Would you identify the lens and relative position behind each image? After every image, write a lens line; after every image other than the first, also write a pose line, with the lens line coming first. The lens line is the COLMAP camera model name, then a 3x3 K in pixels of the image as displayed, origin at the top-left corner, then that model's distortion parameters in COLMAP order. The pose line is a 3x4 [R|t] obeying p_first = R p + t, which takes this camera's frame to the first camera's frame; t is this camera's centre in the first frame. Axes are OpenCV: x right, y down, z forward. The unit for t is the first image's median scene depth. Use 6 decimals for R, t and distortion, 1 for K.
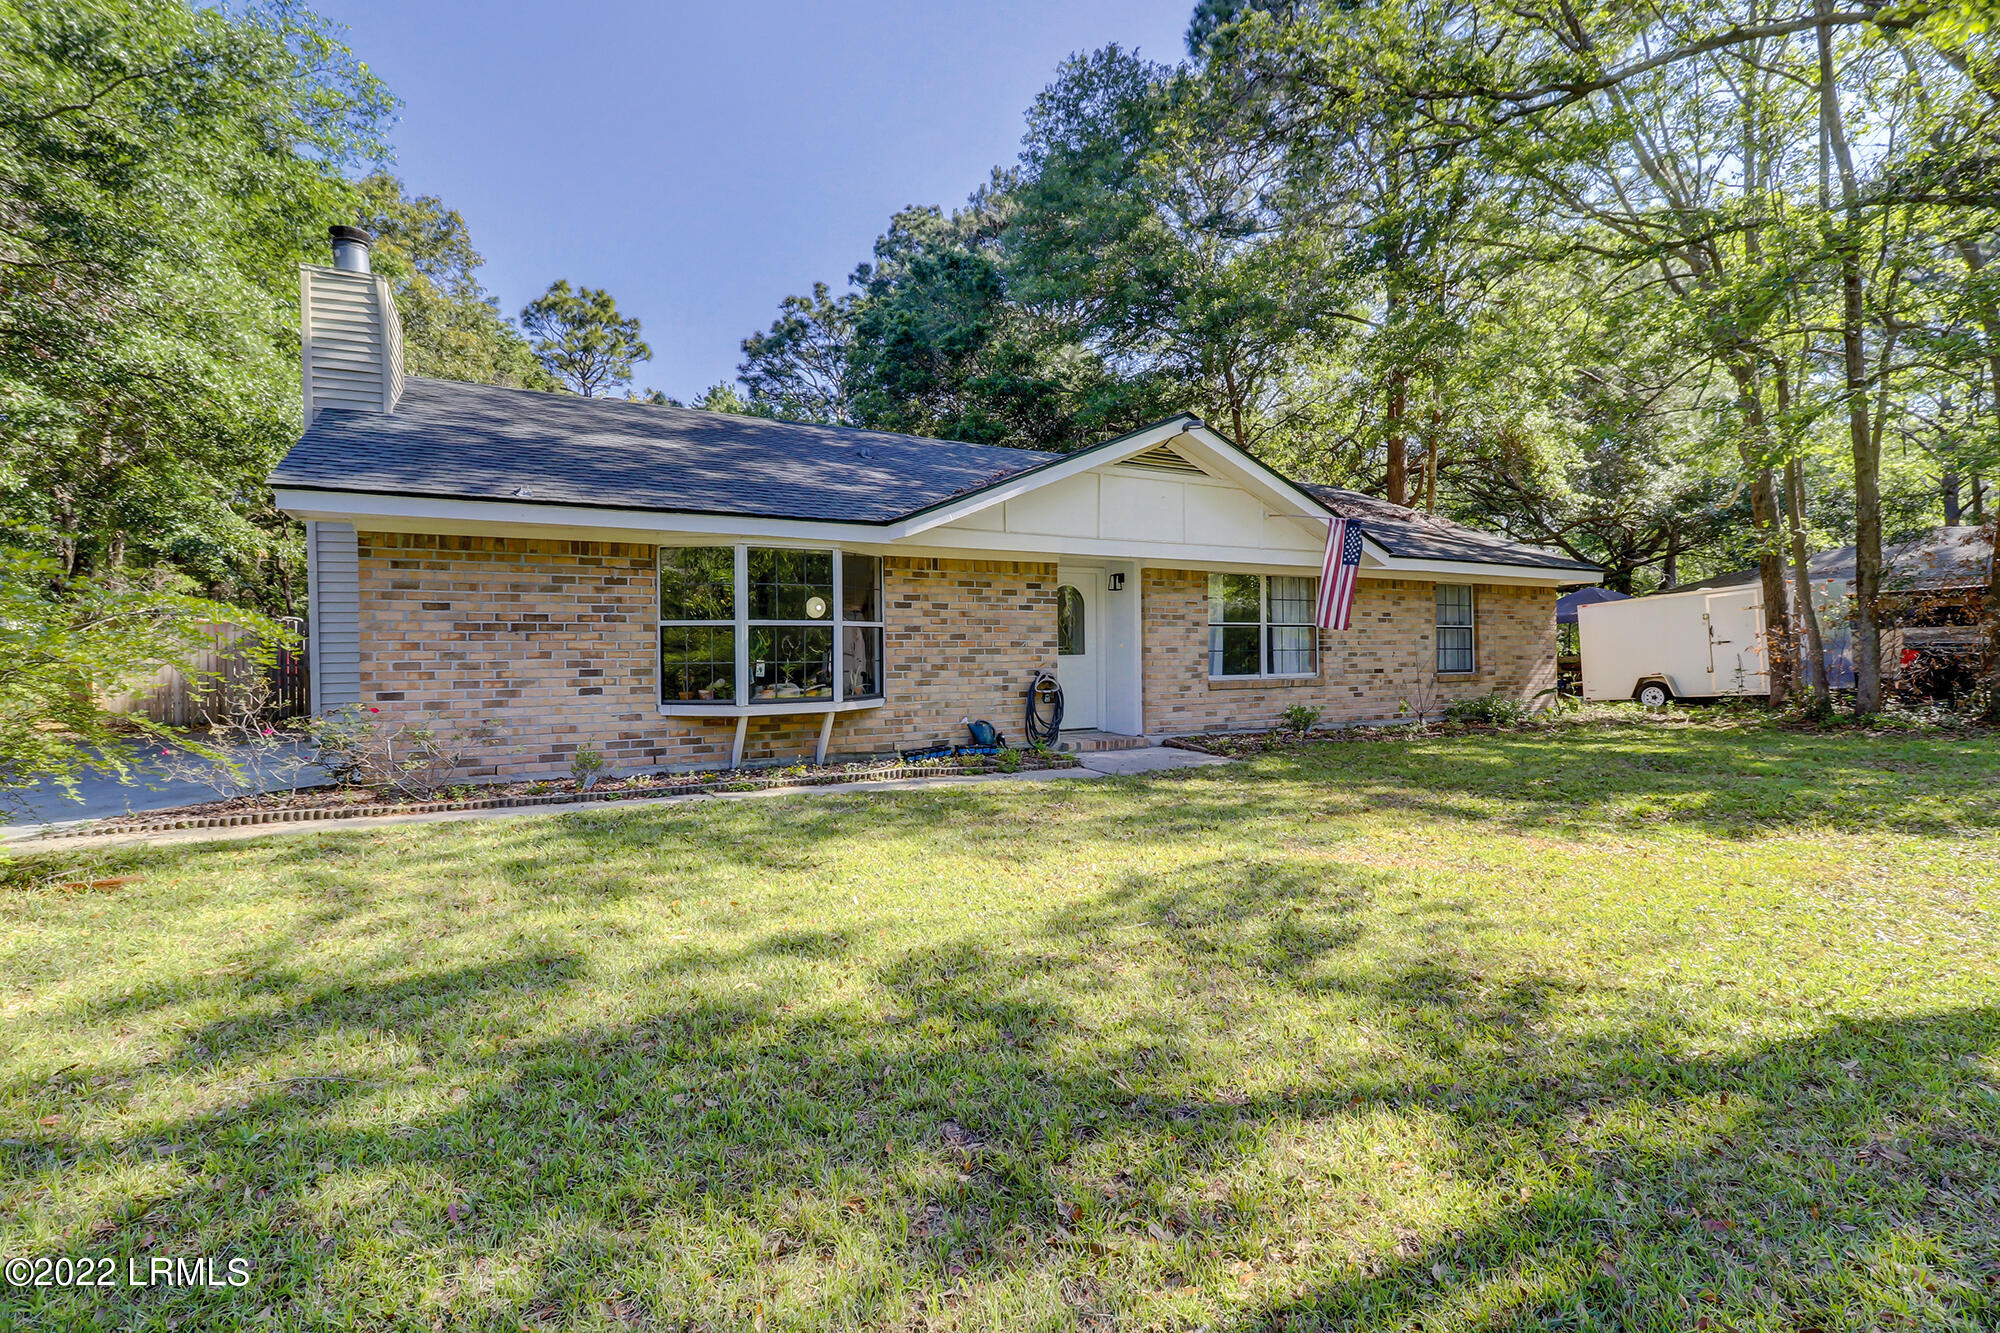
lens RADIAL K [[940.1, 0, 1005.8], [0, 940.1, 633.5], [0, 0, 1]] dist [0.002922, -0.000118]
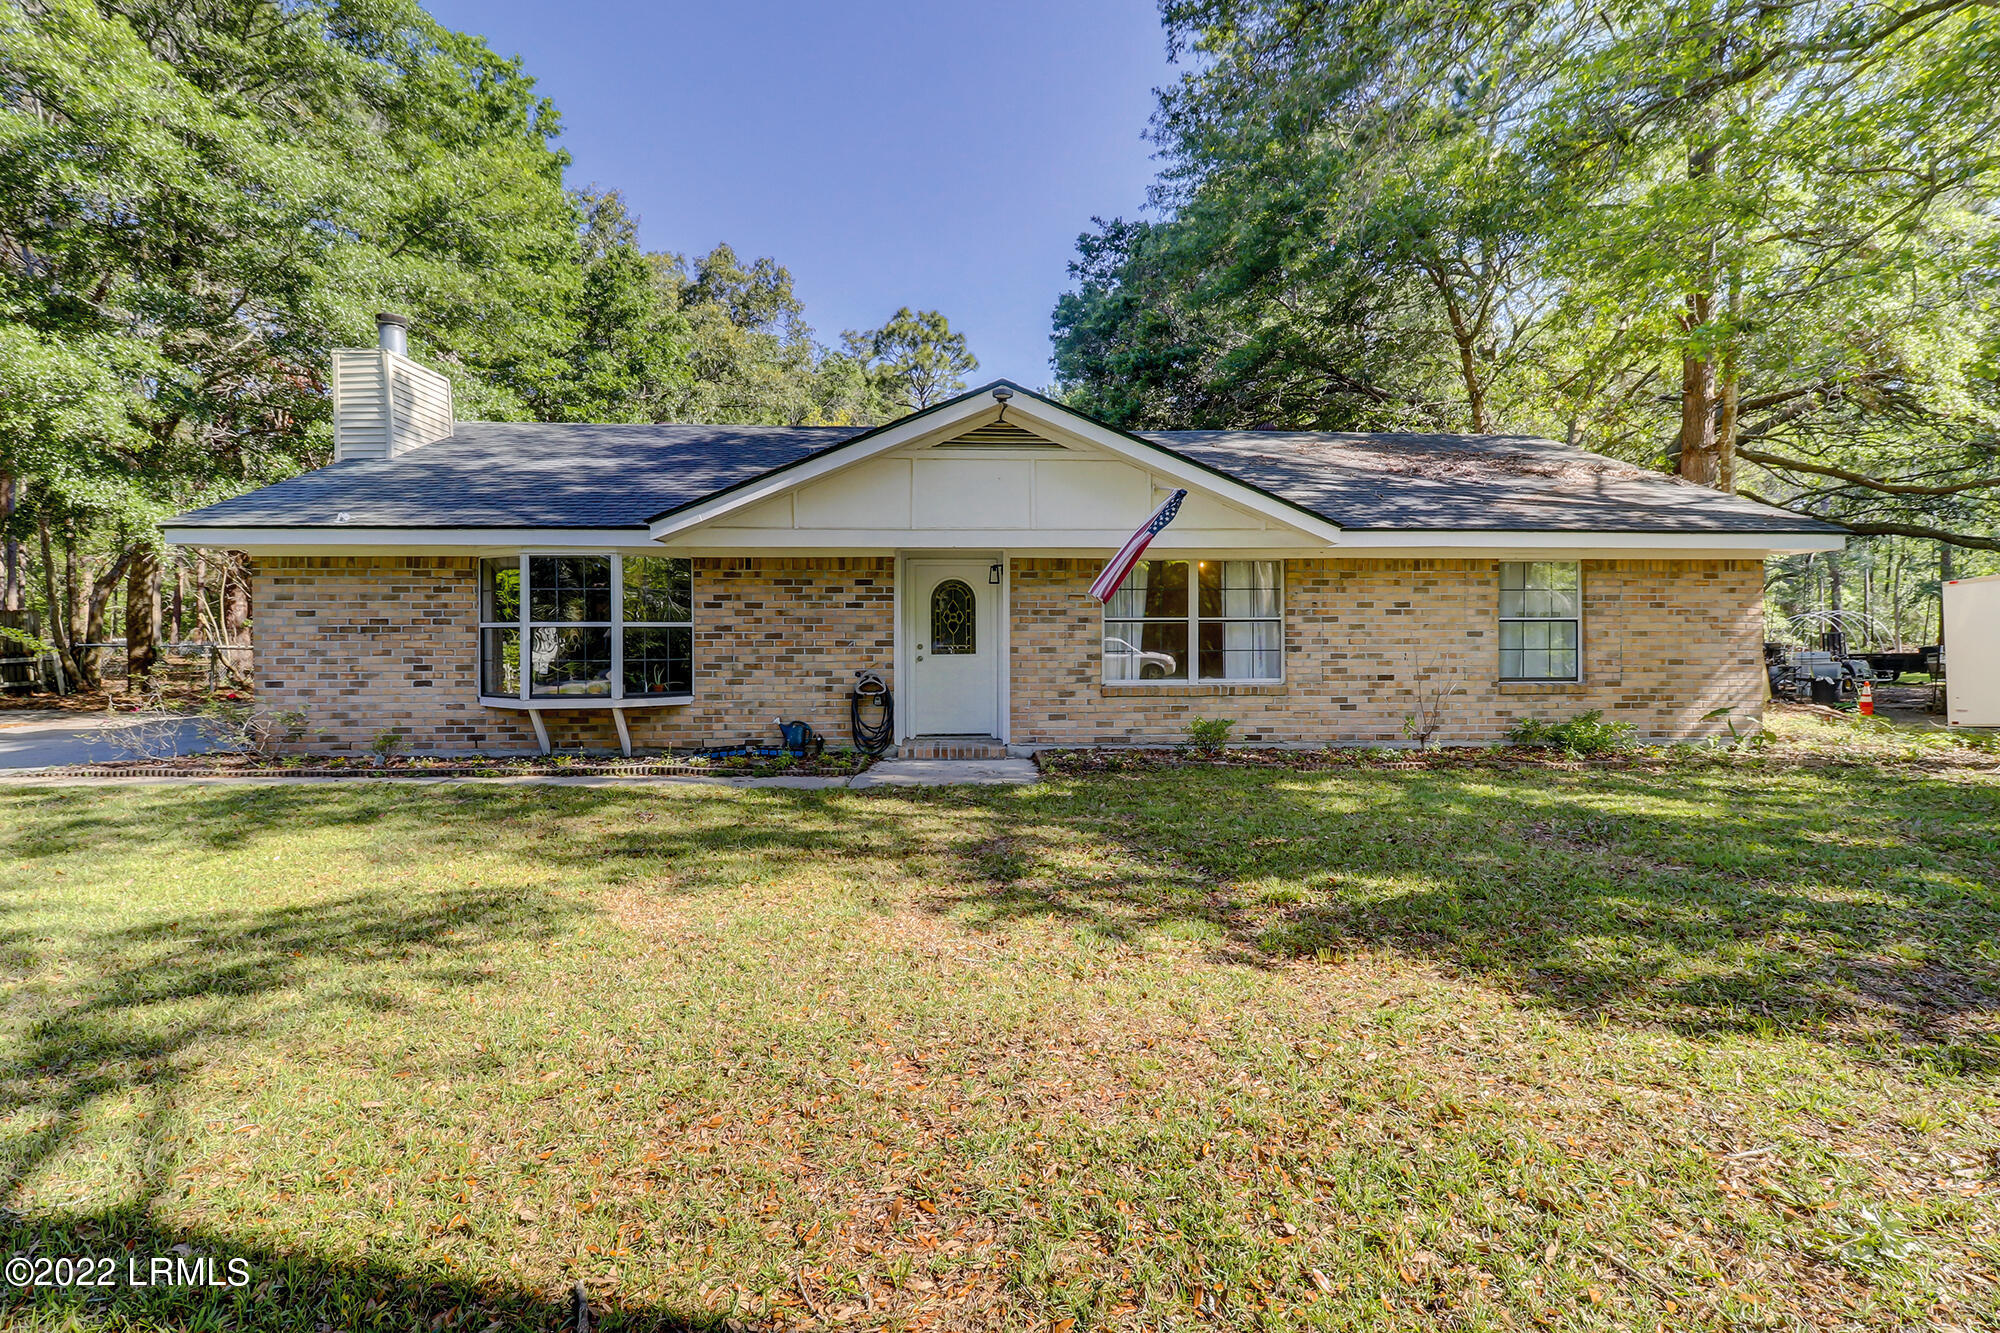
lens RADIAL K [[940.1, 0, 1005.8], [0, 940.1, 633.5], [0, 0, 1]] dist [0.002922, -0.000118]
pose [[0.896370, 0.001279, -0.443305, 0.624231], [0.004787, 0.999910, 0.012565, -0.010736], [0.443281, -0.013385, 0.896283, 0.226216]]
